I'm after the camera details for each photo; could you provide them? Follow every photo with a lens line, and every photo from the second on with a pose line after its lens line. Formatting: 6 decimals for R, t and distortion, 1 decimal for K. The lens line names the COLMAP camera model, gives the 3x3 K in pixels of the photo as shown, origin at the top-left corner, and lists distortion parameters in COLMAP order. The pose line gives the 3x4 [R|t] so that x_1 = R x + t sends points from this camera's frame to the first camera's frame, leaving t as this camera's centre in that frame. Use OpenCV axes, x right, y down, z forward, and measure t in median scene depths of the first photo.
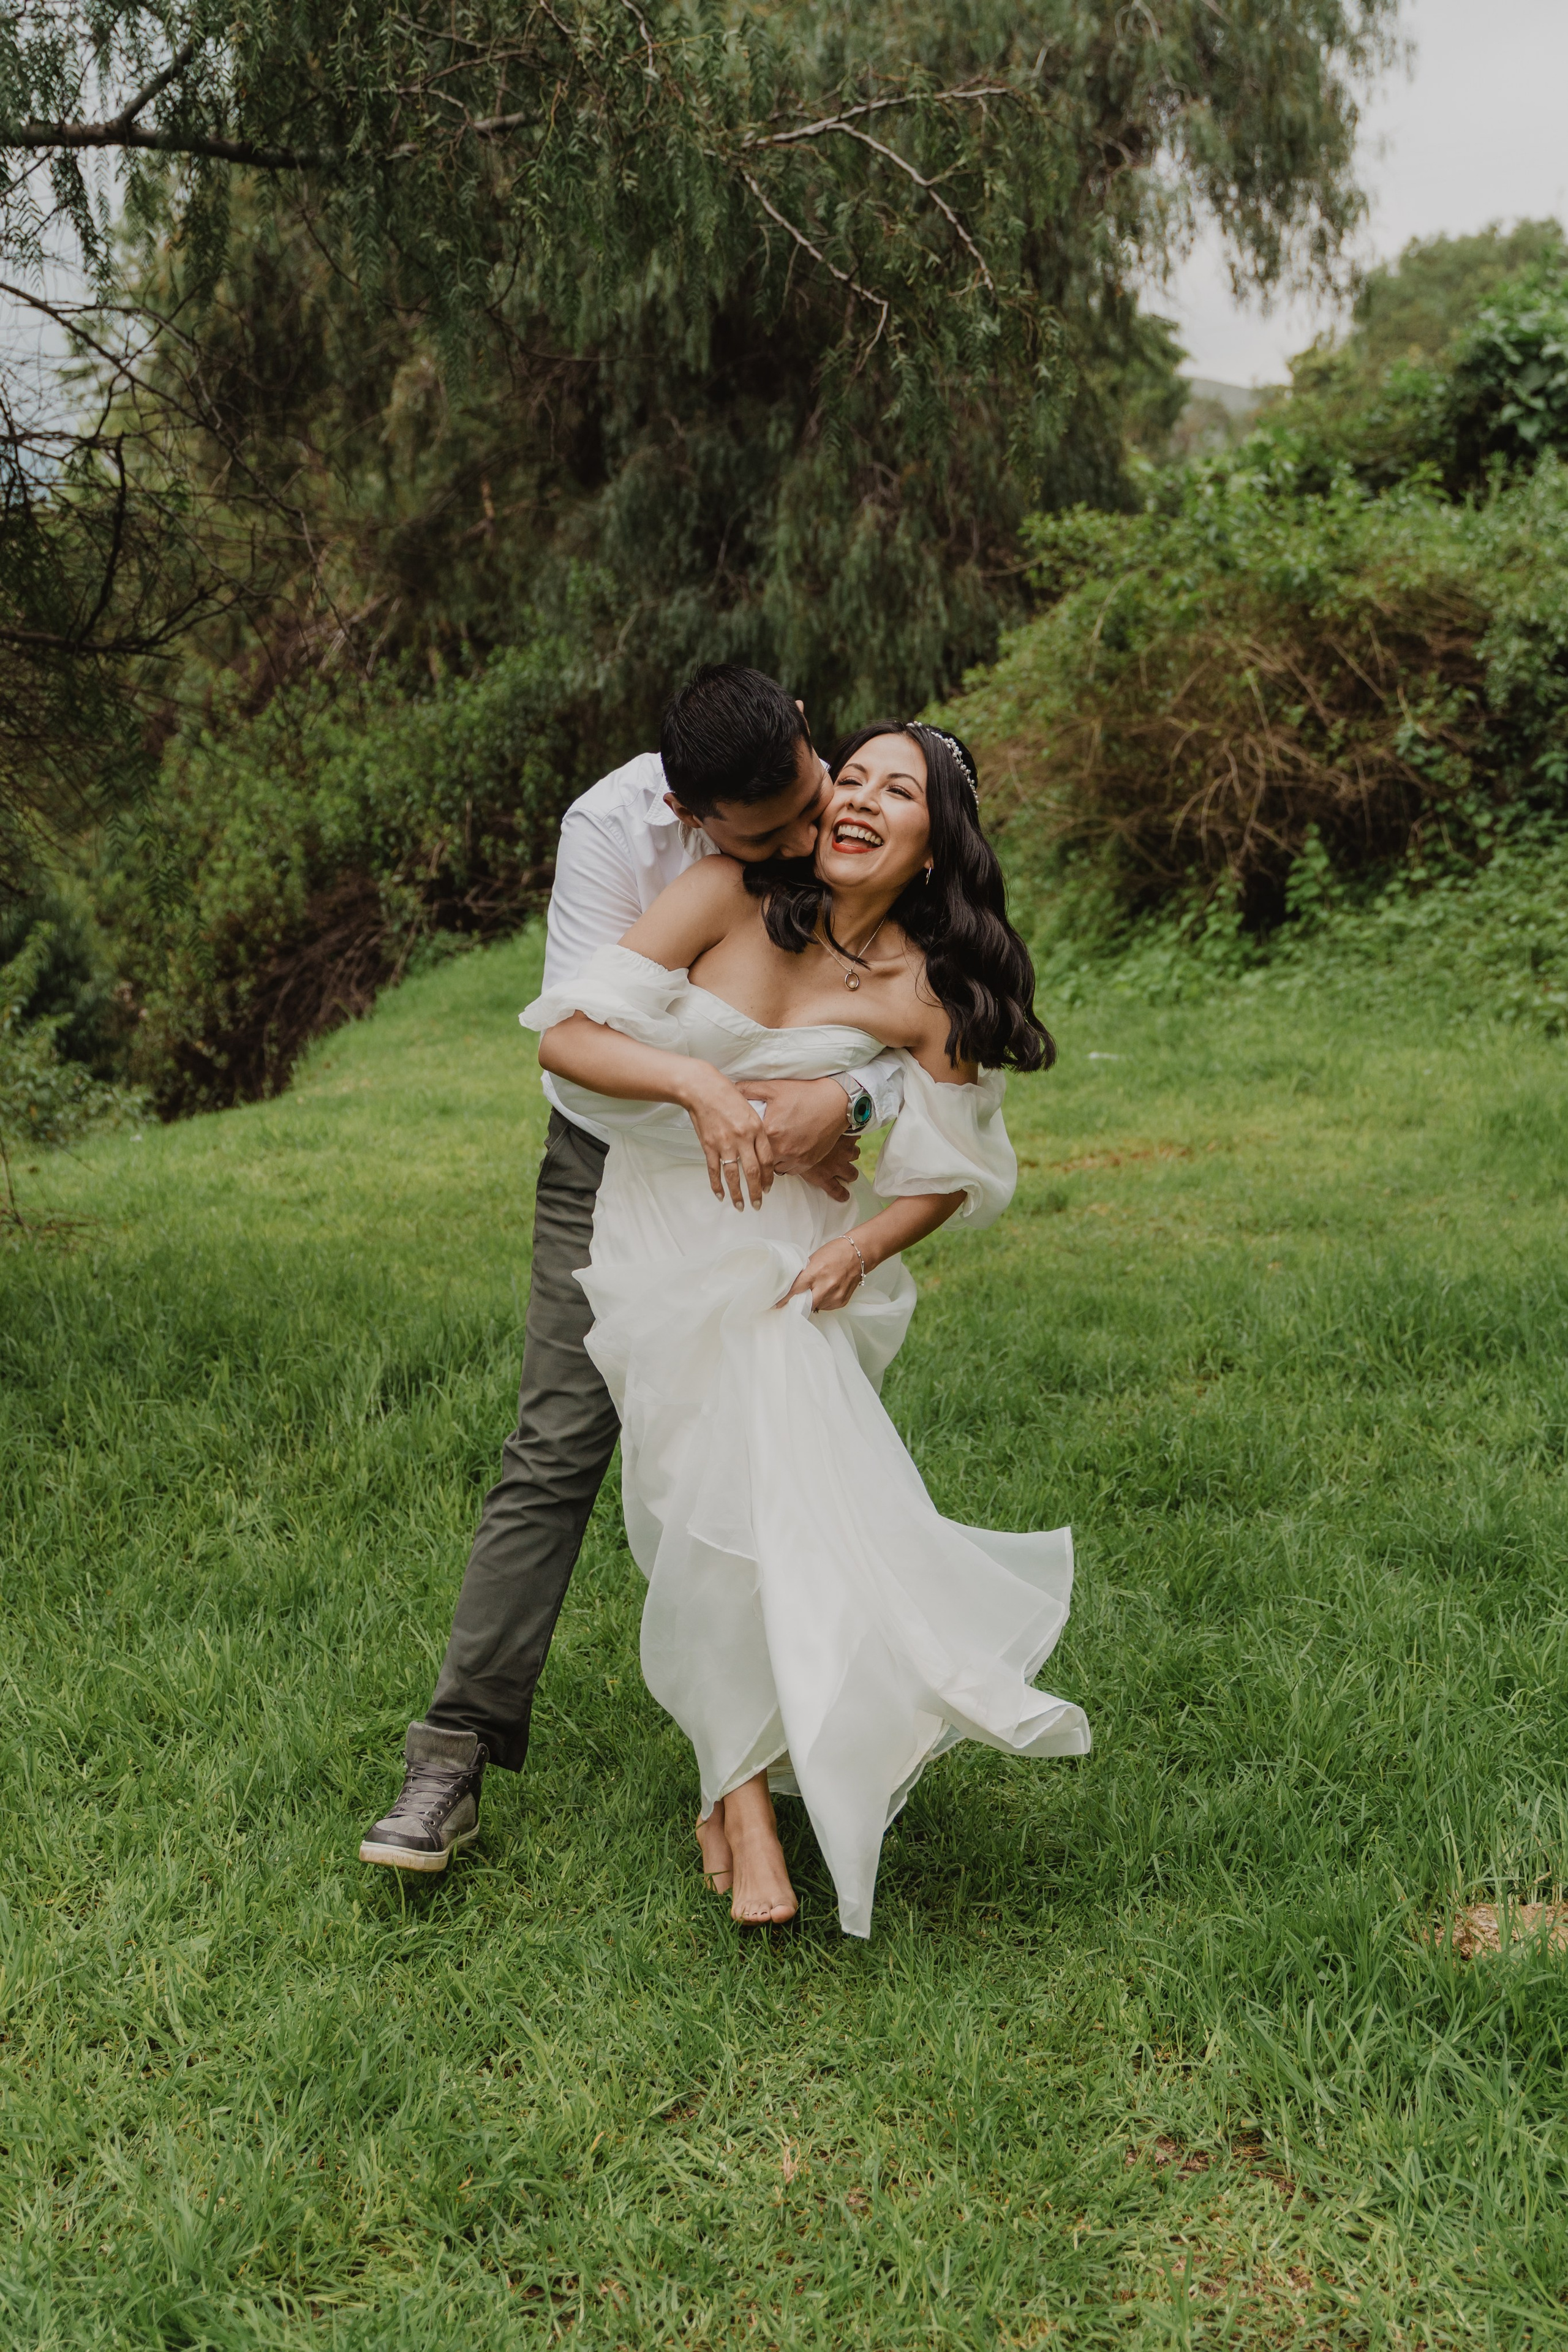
lens RADIAL K [[3014.2, 0, 771.6], [0, 3014.2, 1172.6], [0, 0, 1]] dist [-0.006390, 0.049880]
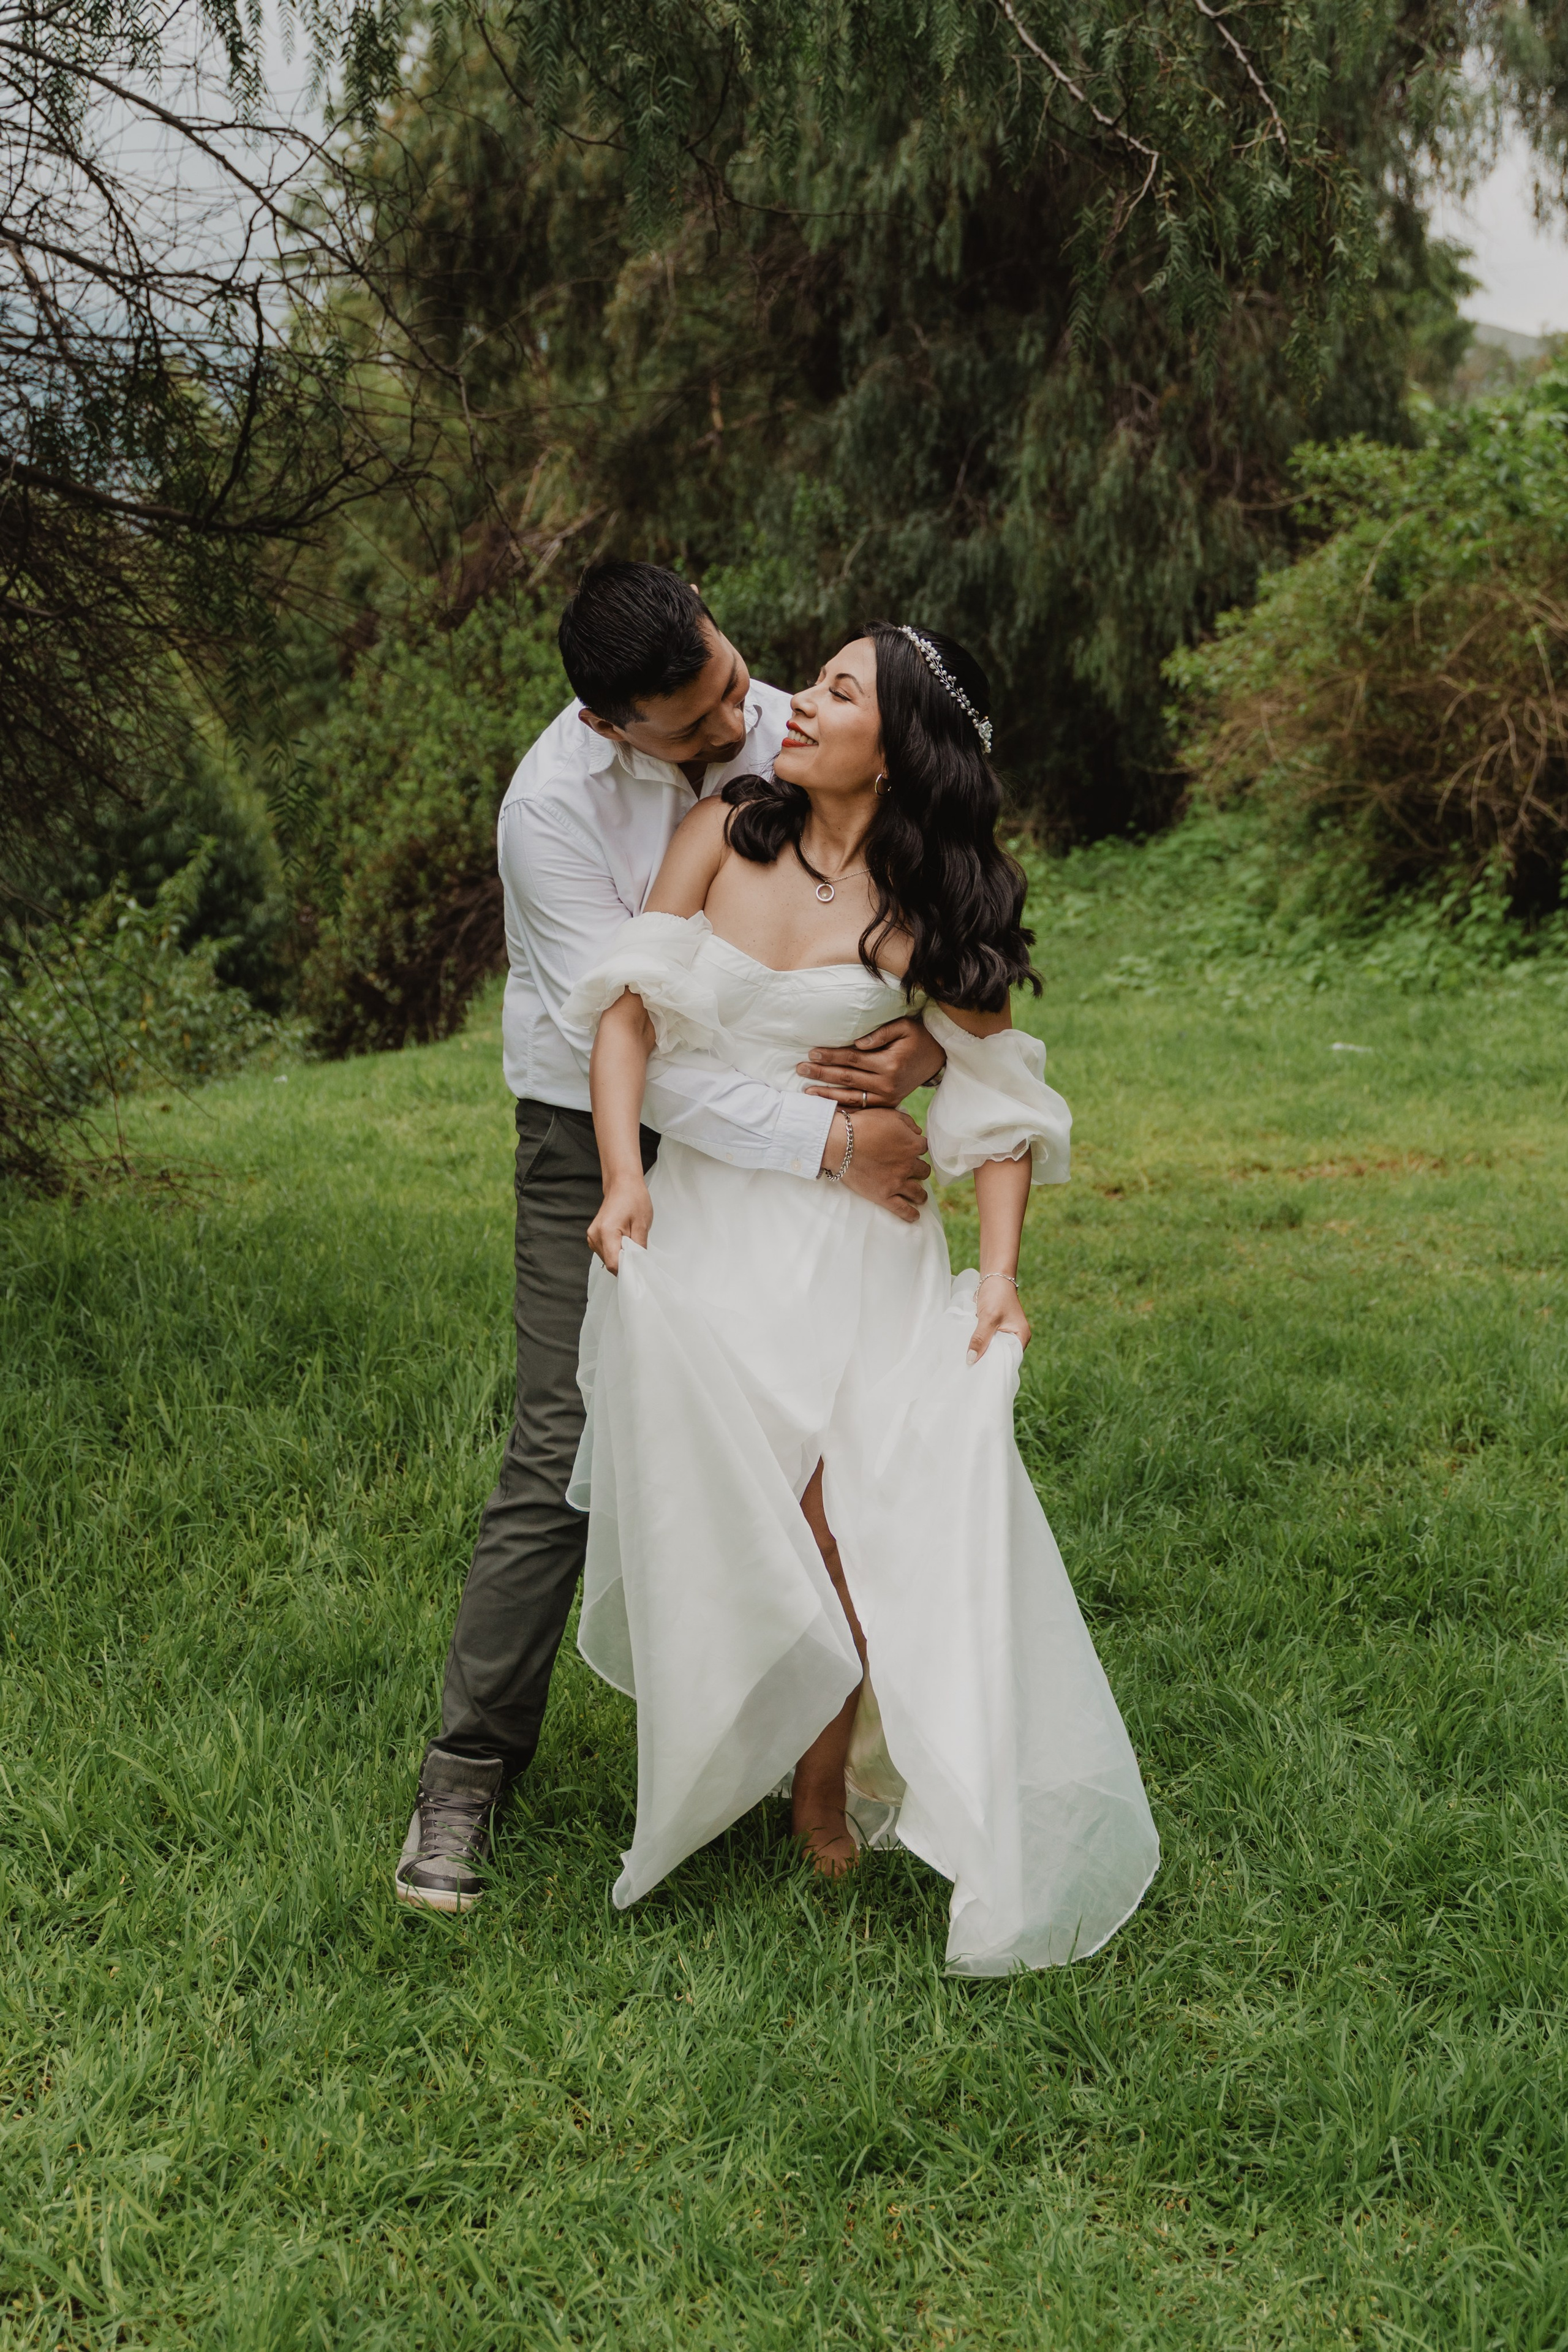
lens RADIAL K [[3120.4, 0, 797.7], [0, 3120.4, 1203.3], [0, 0, 1]] dist [-0.008851, 0.030799]
pose [[0.996628, 0.058801, -0.057226, 0.001845], [-0.057442, 0.998033, 0.025109, -0.005400], [0.058590, -0.021737, 0.998045, 0.051174]]
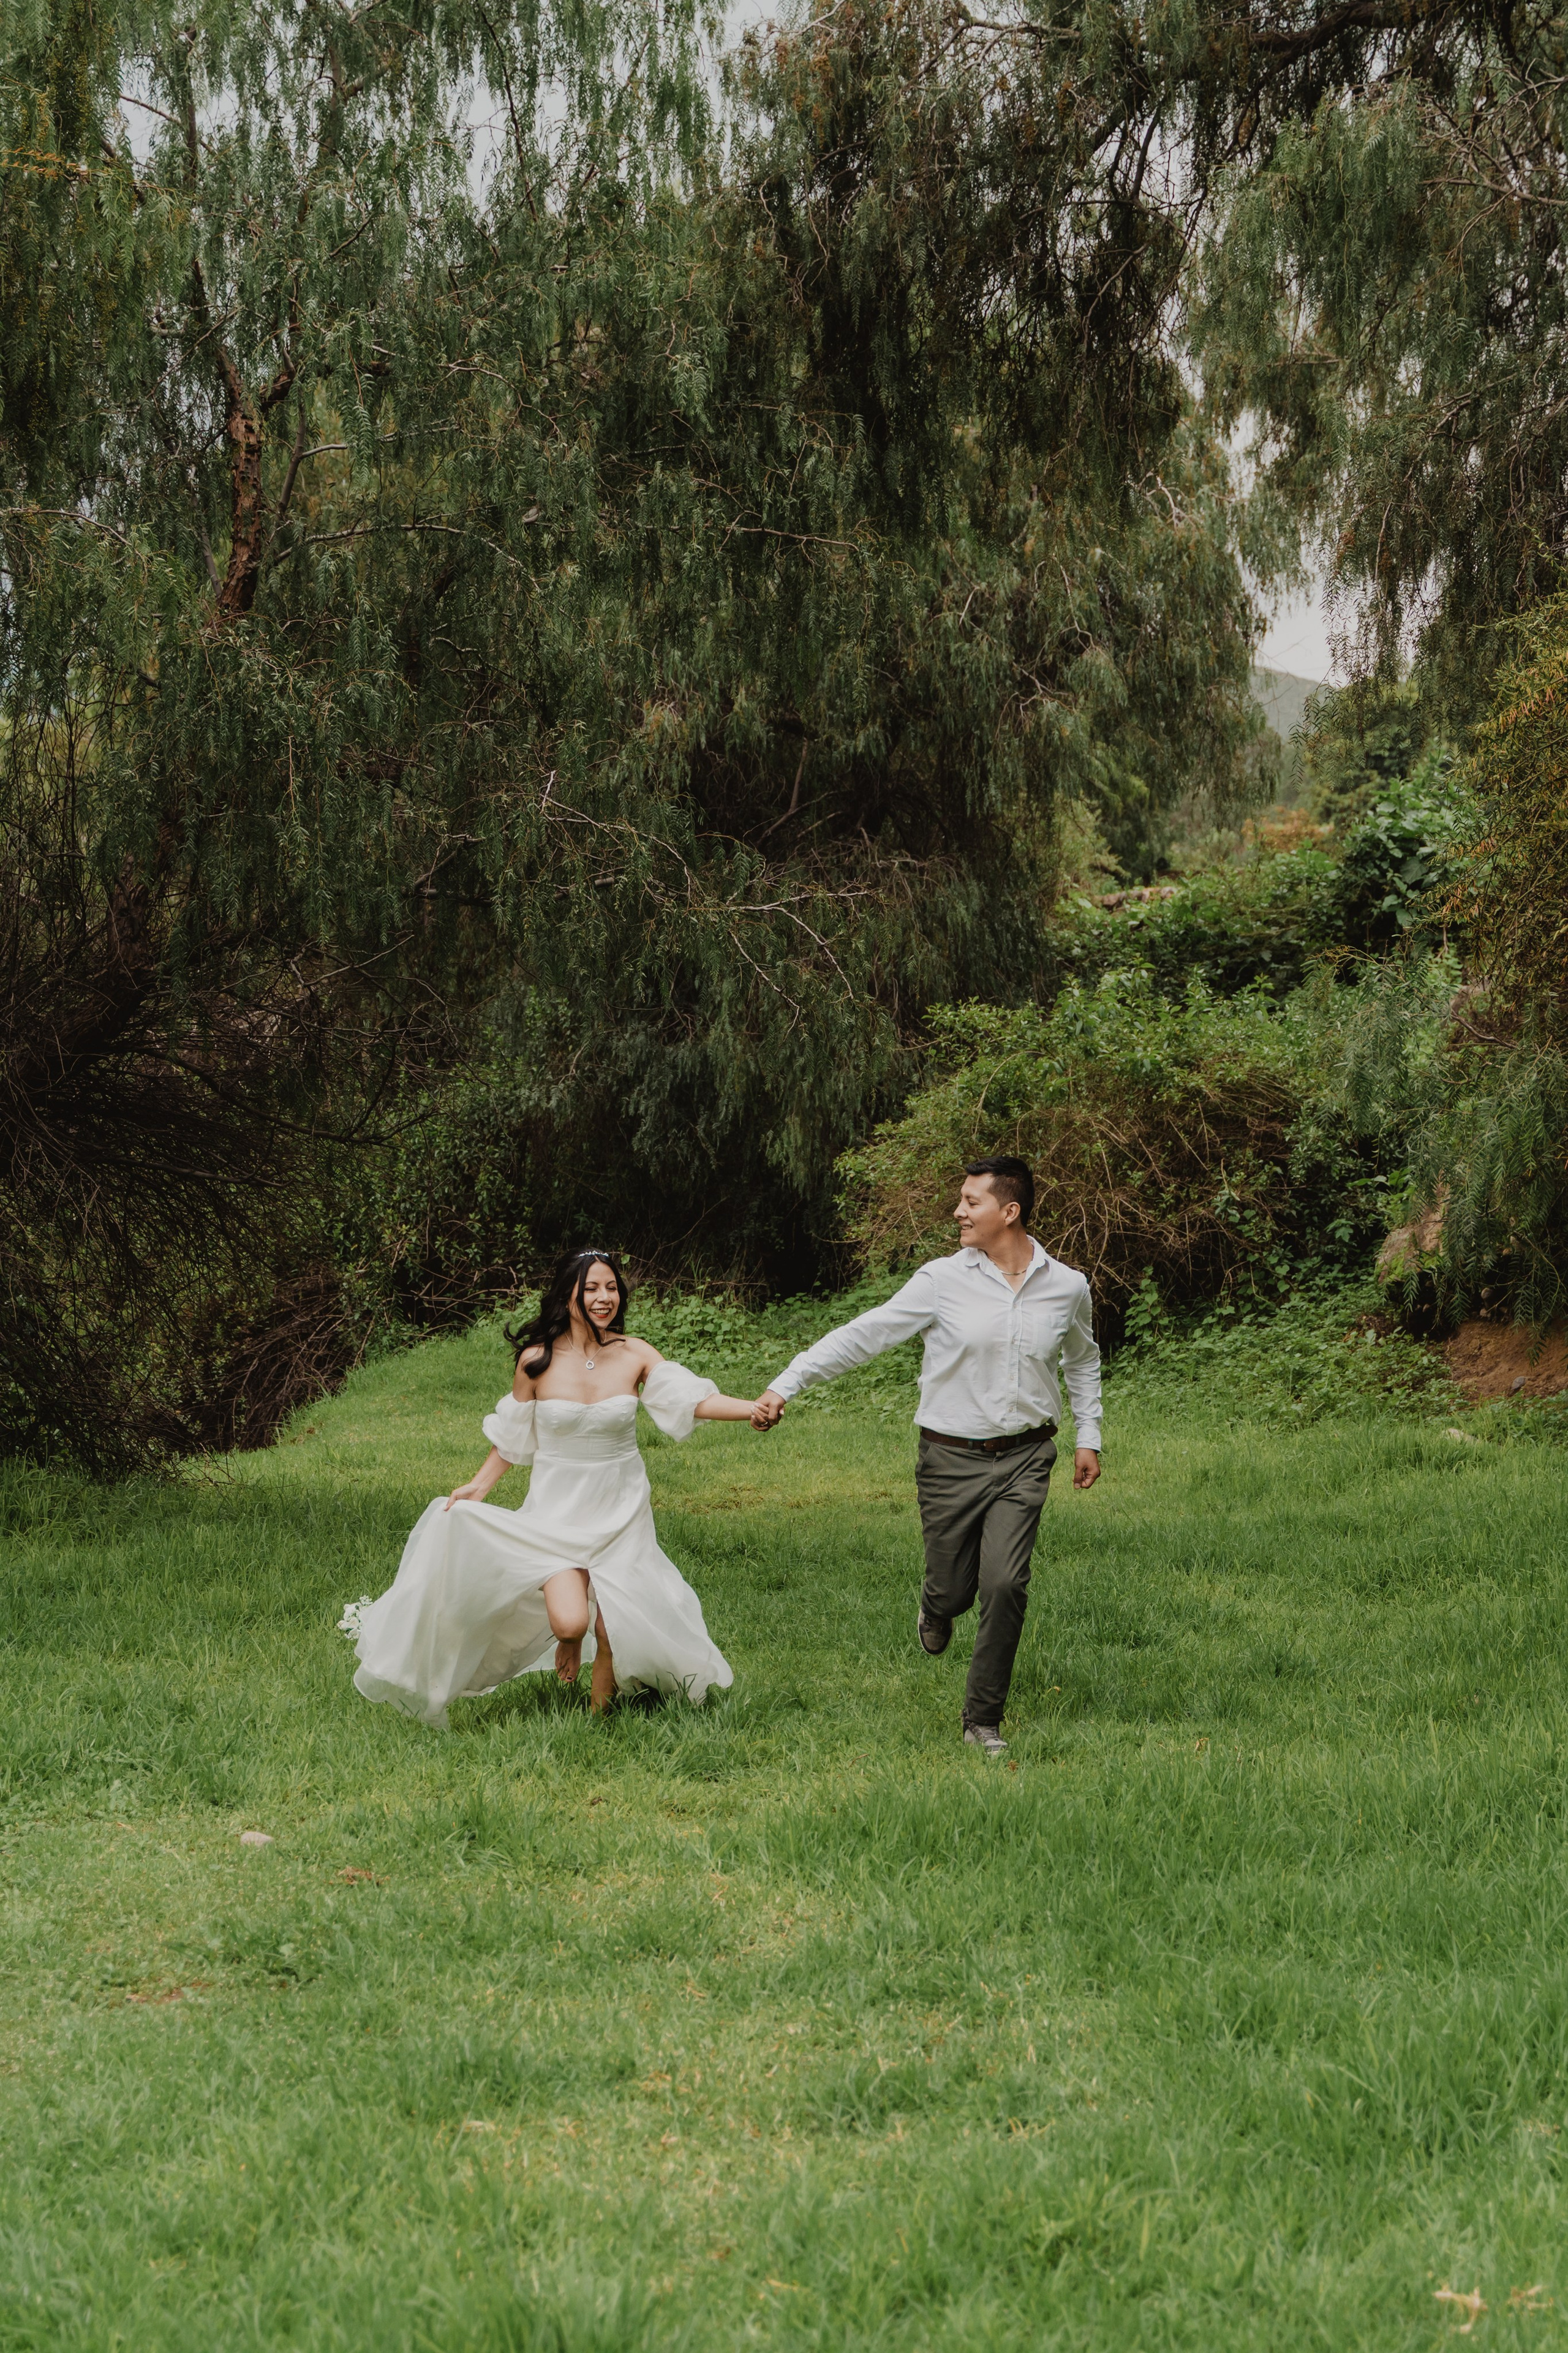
lens RADIAL K [[4305.3, 0, 785.5], [0, 4305.3, 1175.5], [0, 0, 1]] dist [-0.051818, -0.010812]
pose [[0.998375, 0.050822, 0.025780, -0.015969], [-0.047233, 0.991078, -0.124631, 0.073810], [-0.031884, 0.123211, 0.991868, -0.744425]]
